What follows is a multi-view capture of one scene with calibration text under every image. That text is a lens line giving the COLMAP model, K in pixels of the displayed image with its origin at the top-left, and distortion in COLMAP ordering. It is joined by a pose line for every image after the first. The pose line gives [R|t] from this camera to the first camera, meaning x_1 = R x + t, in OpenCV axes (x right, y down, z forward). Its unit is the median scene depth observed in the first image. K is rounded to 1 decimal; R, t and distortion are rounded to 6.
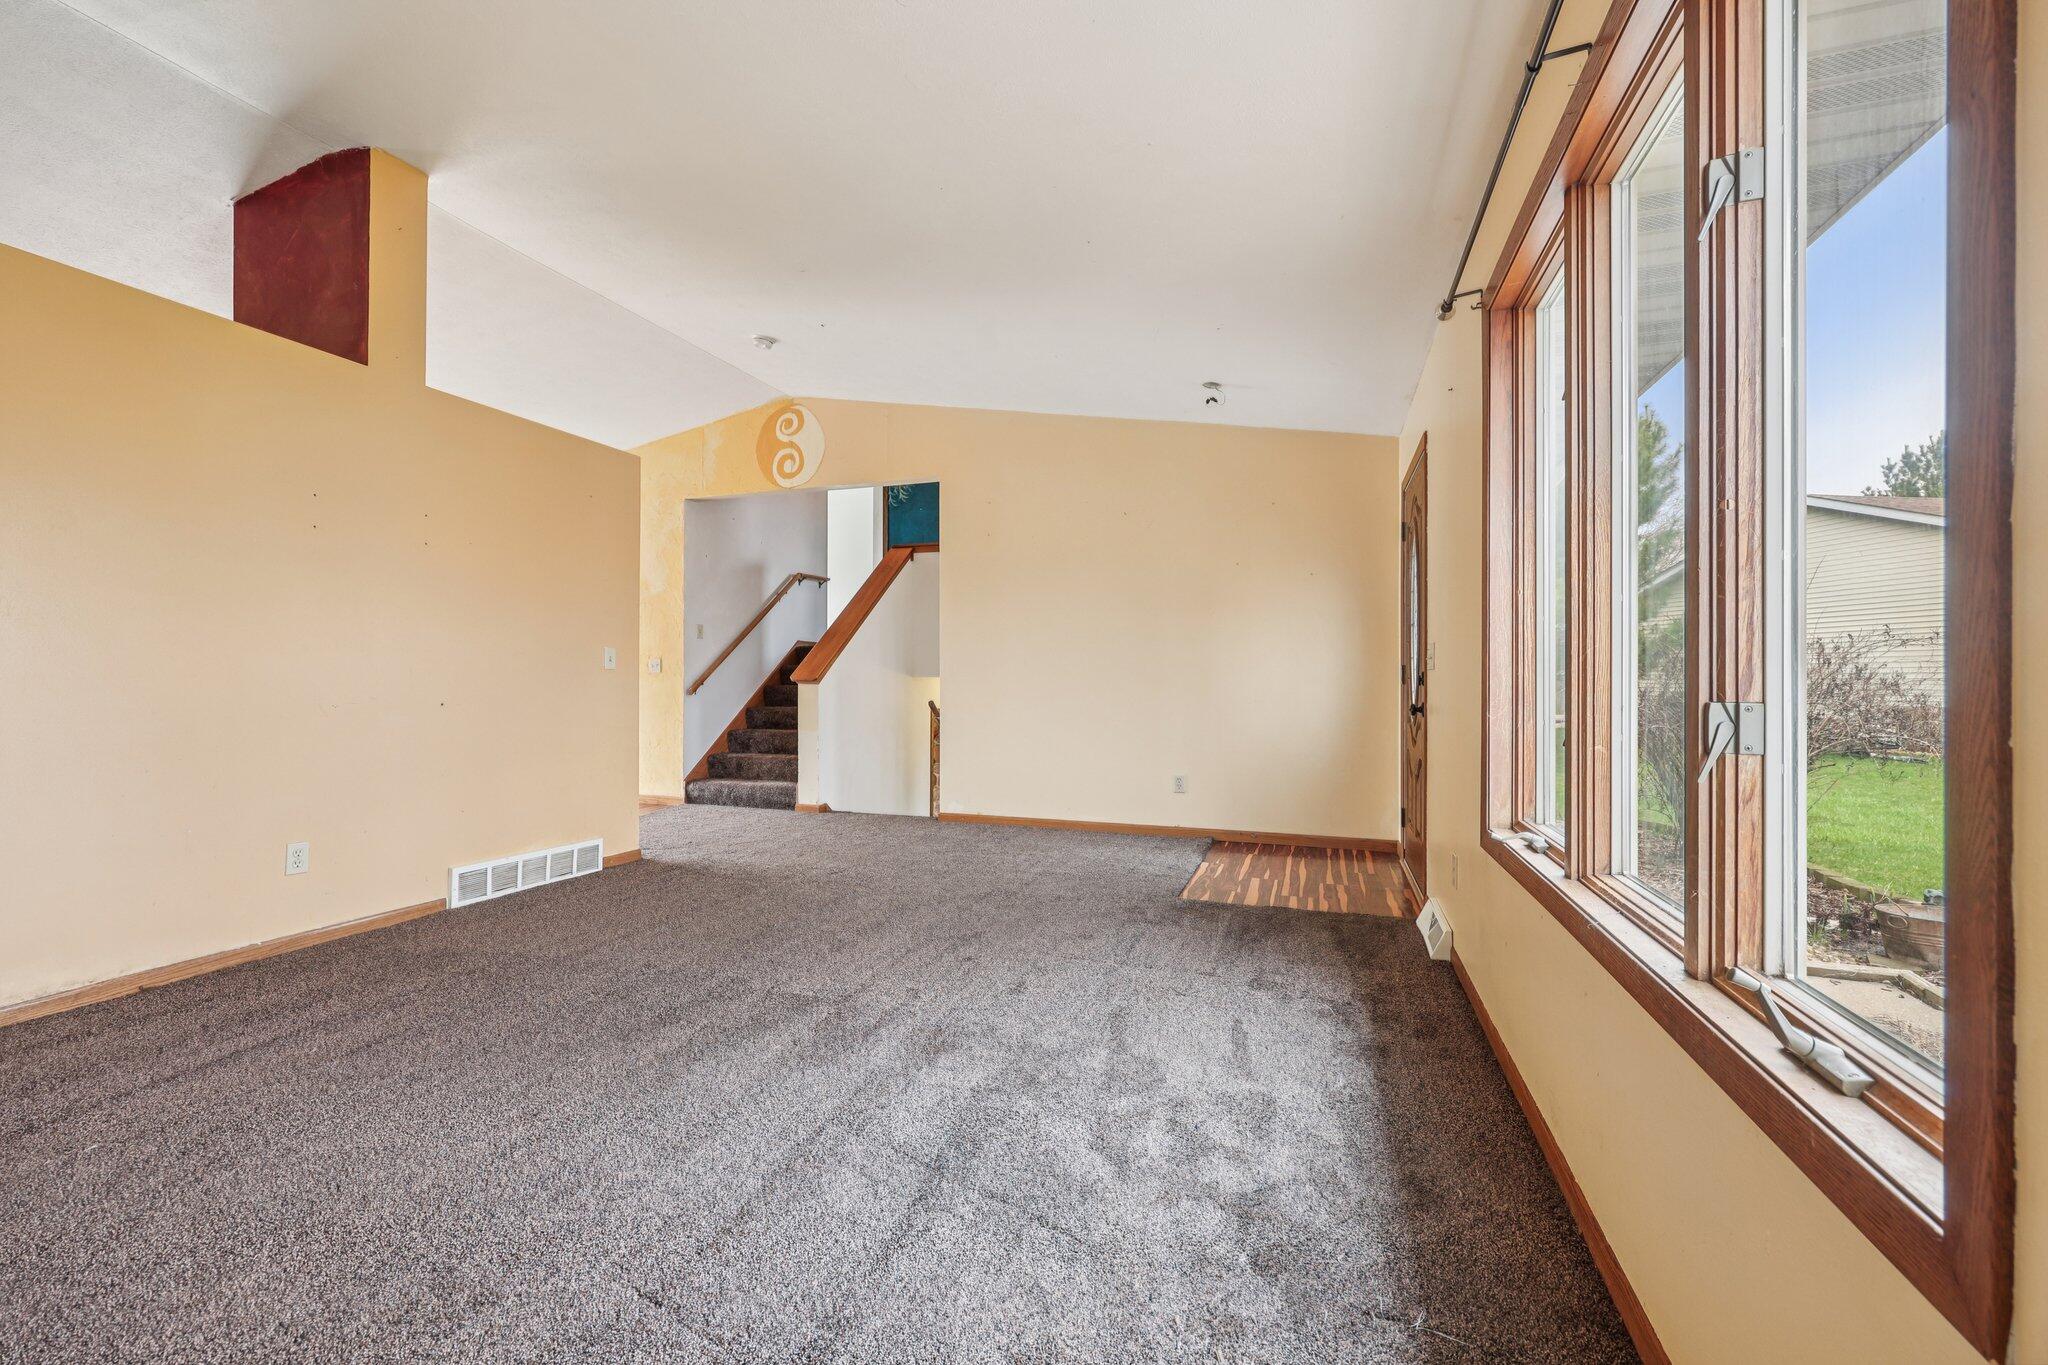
lens RADIAL K [[824.2, 0, 1030.0], [0, 824.2, 677.2], [0, 0, 1]] dist [-0.000599, -0.000696]
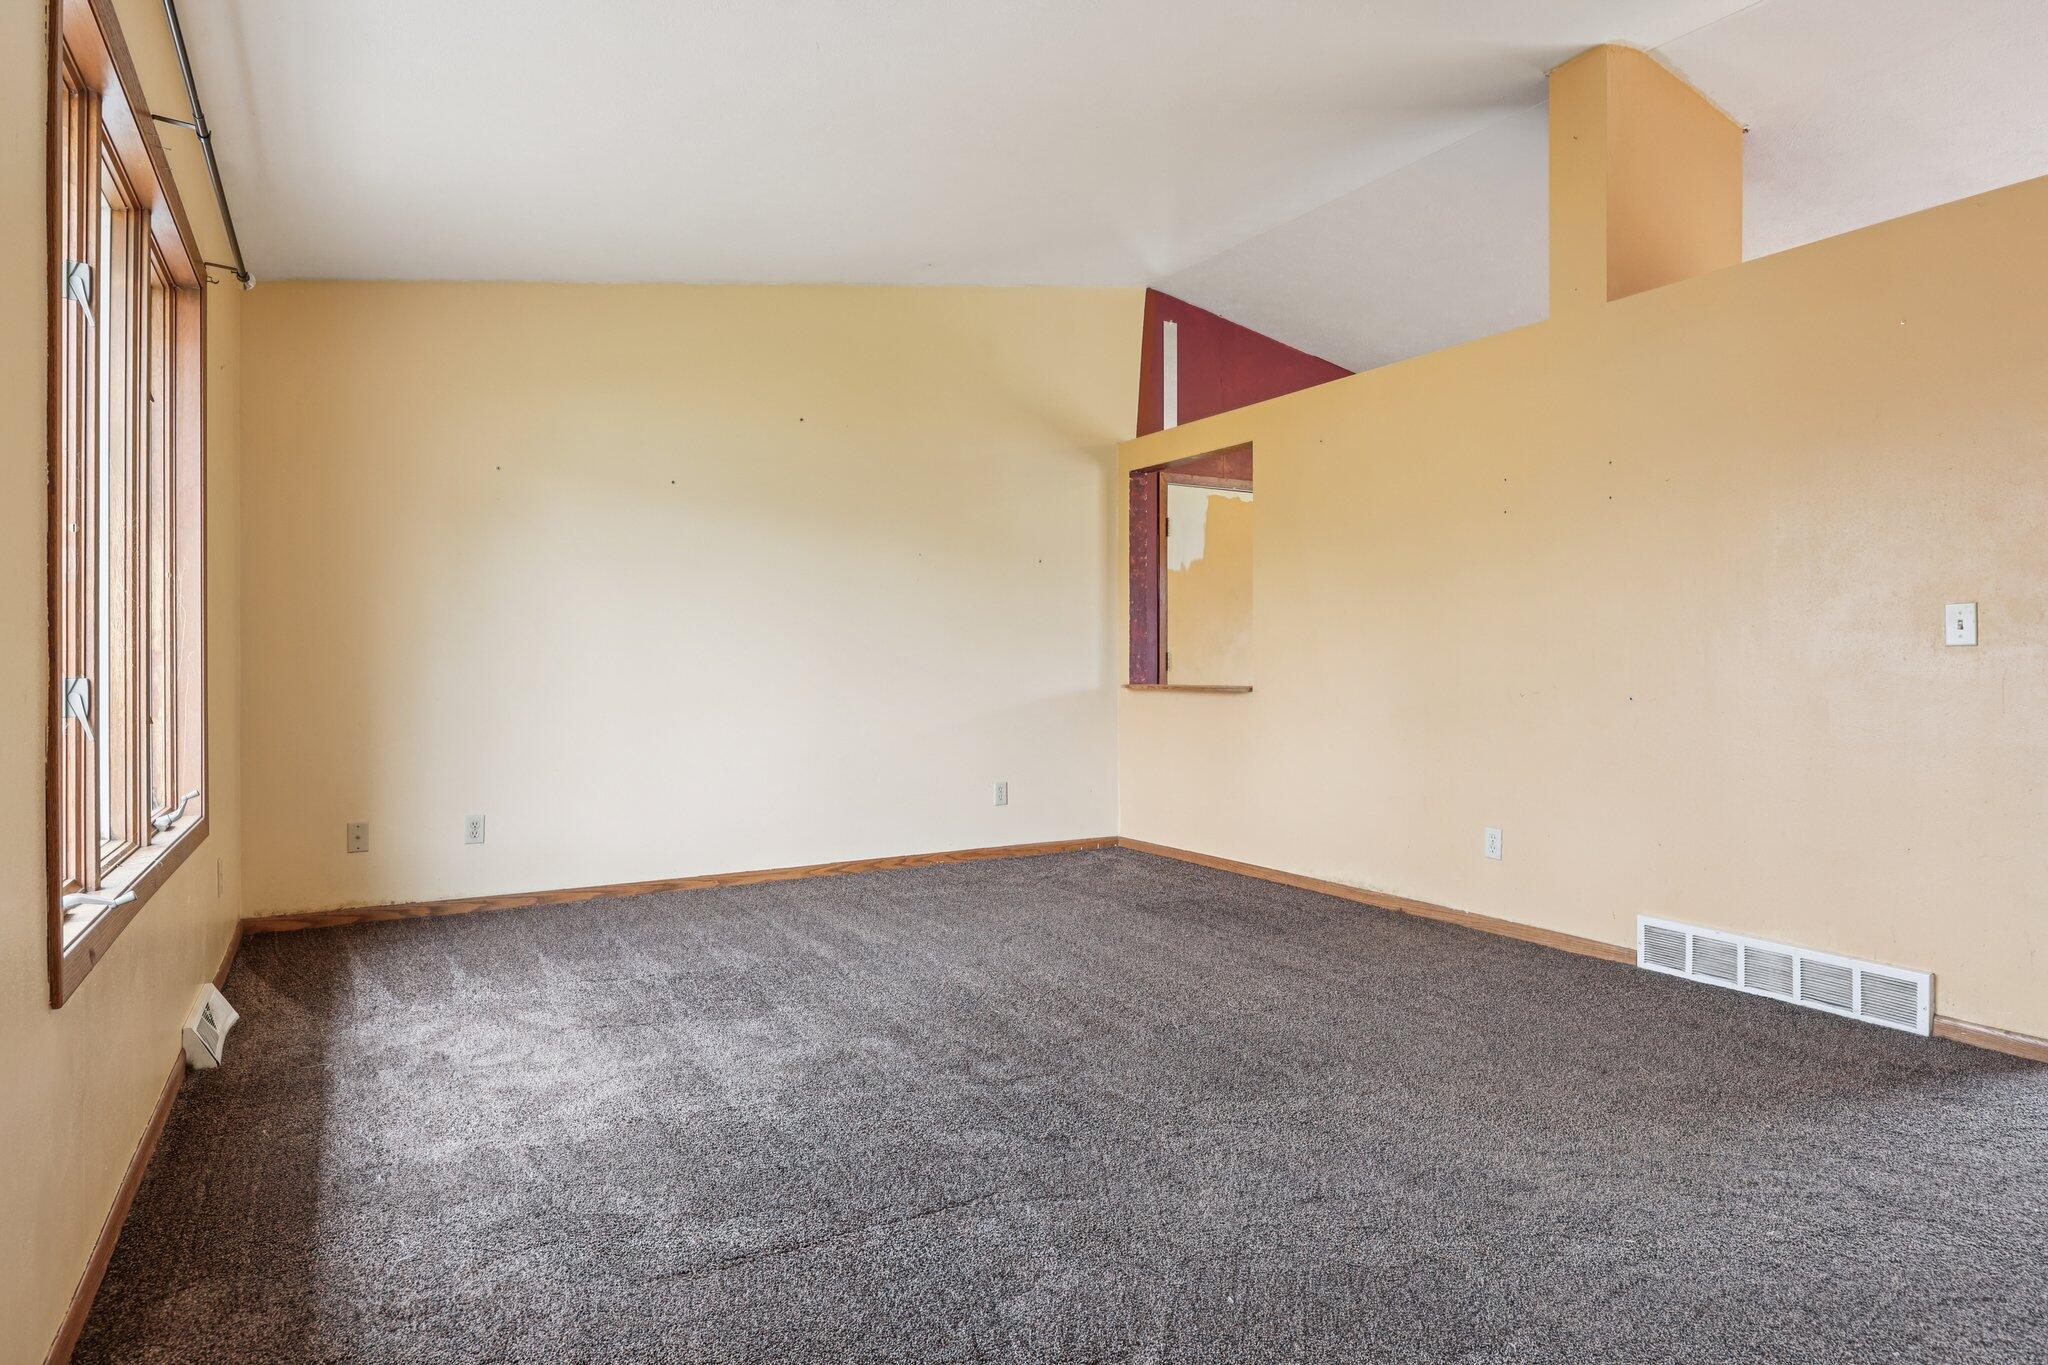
lens RADIAL K [[1154.9, 0, 1025.2], [0, 1154.9, 672.5], [0, 0, 1]] dist [0.002814, -0.000058]
pose [[-0.647005, 0.002826, -0.762481, 0.458454], [0.000637, 0.999995, 0.003166, 0.005107], [0.762486, 0.001563, -0.647003, 1.207842]]
